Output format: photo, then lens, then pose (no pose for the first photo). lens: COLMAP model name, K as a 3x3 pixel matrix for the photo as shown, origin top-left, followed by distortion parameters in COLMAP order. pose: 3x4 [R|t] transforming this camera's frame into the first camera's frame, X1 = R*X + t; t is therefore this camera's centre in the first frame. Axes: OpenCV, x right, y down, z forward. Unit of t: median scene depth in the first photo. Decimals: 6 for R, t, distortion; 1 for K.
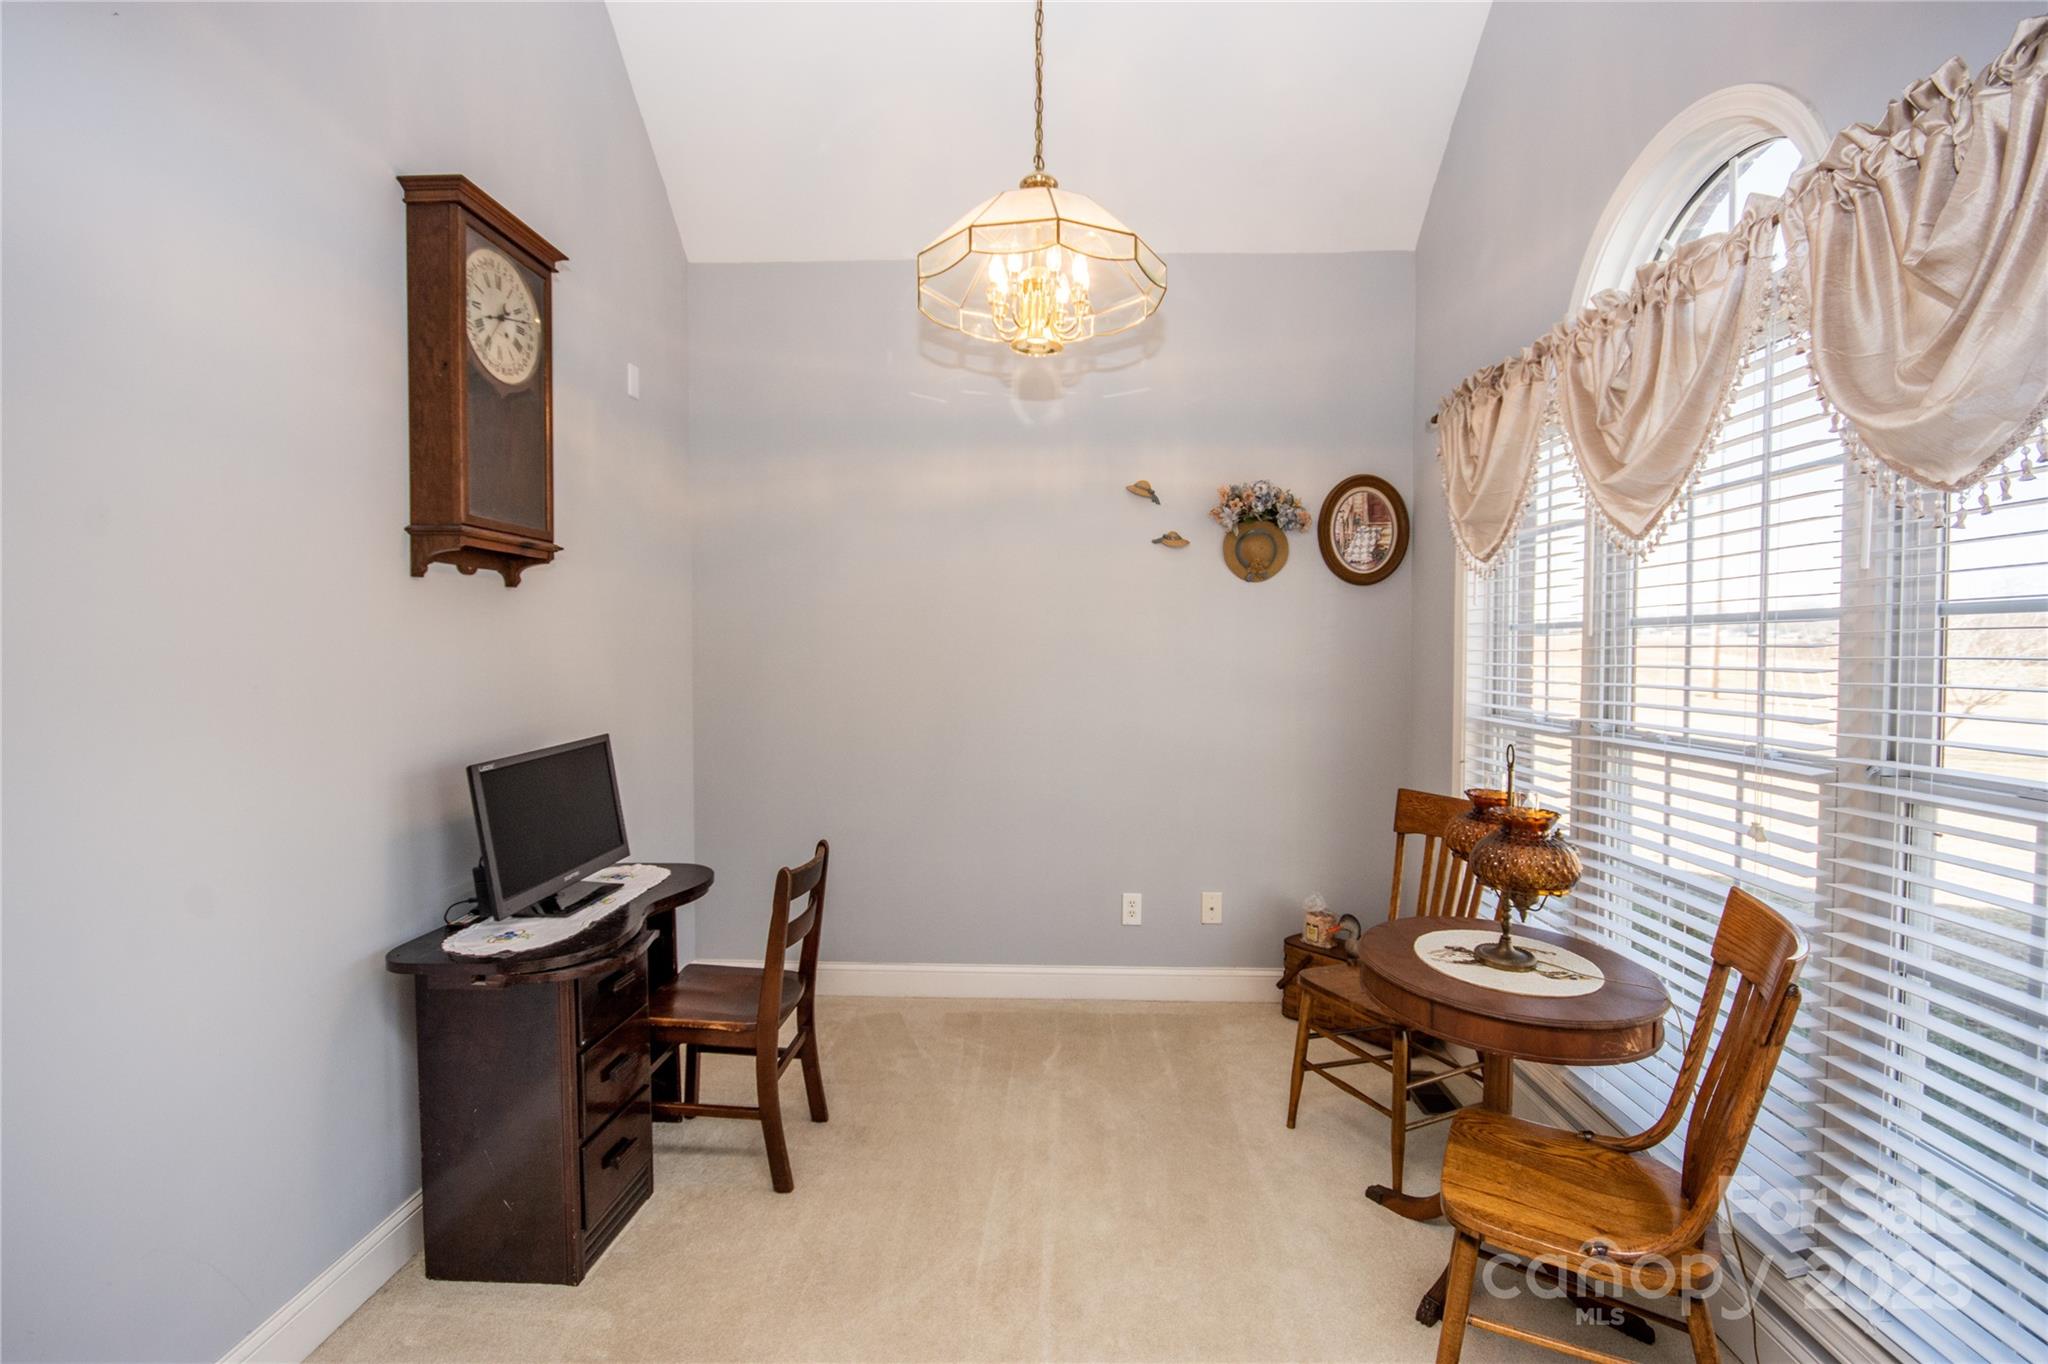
lens RADIAL K [[923.9, 0, 1025.1], [0, 923.9, 673.6], [0, 0, 1]] dist [-0.001252, -0.000097]
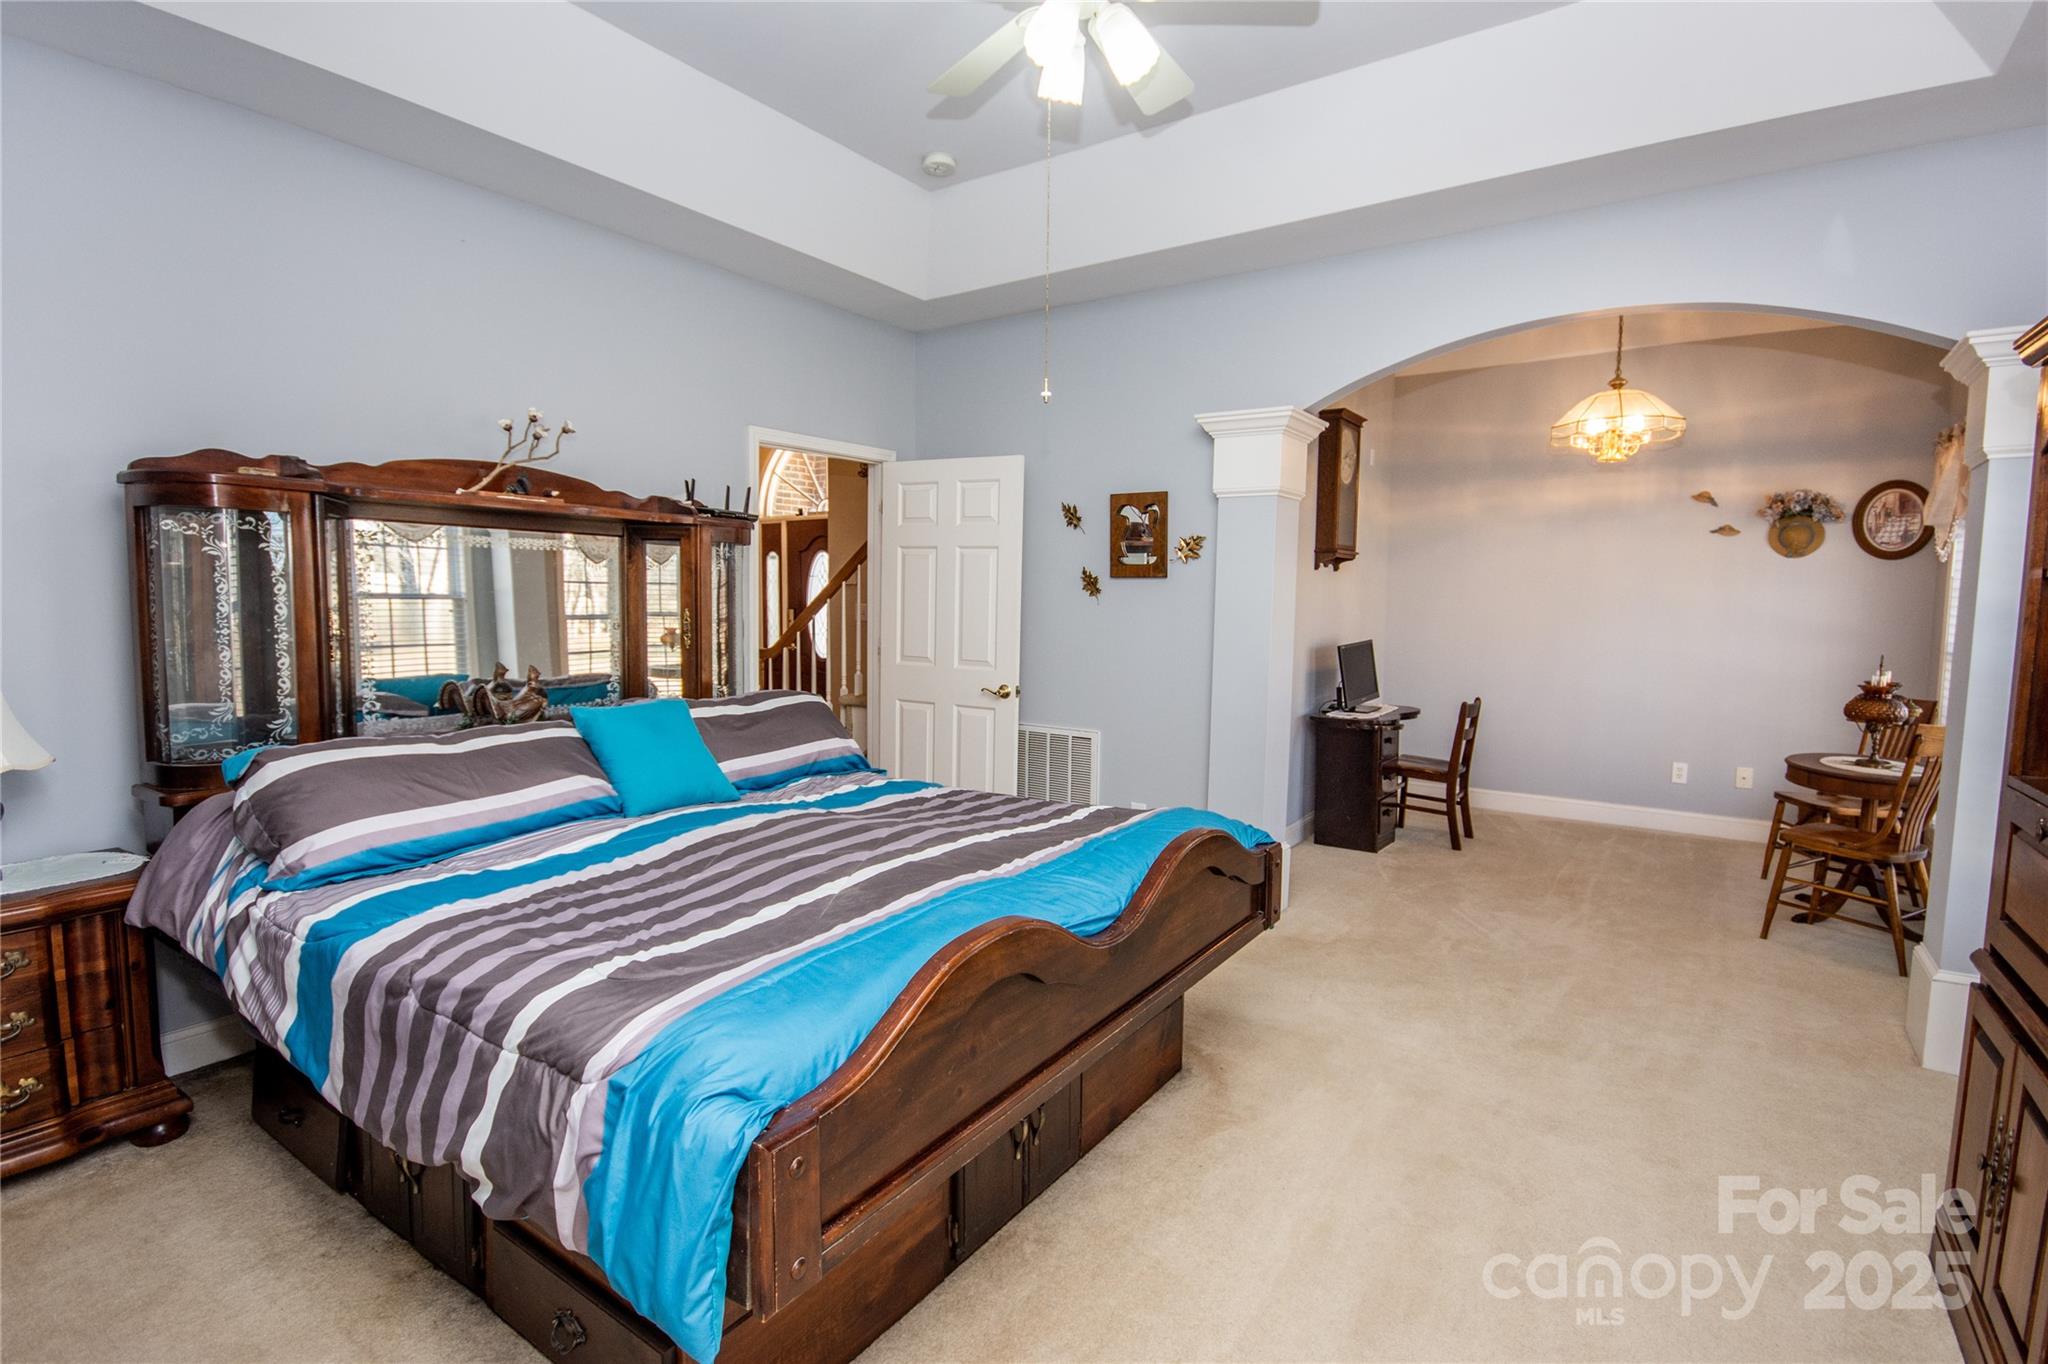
lens RADIAL K [[964.3, 0, 1029.2], [0, 964.3, 669.9], [0, 0, 1]] dist [-0.000080, 0.000174]
pose [[0.843040, 0.051201, -0.535408, 0.056712], [-0.025045, 0.998116, 0.056014, 0.023018], [0.537267, -0.033813, 0.842734, -0.968773]]
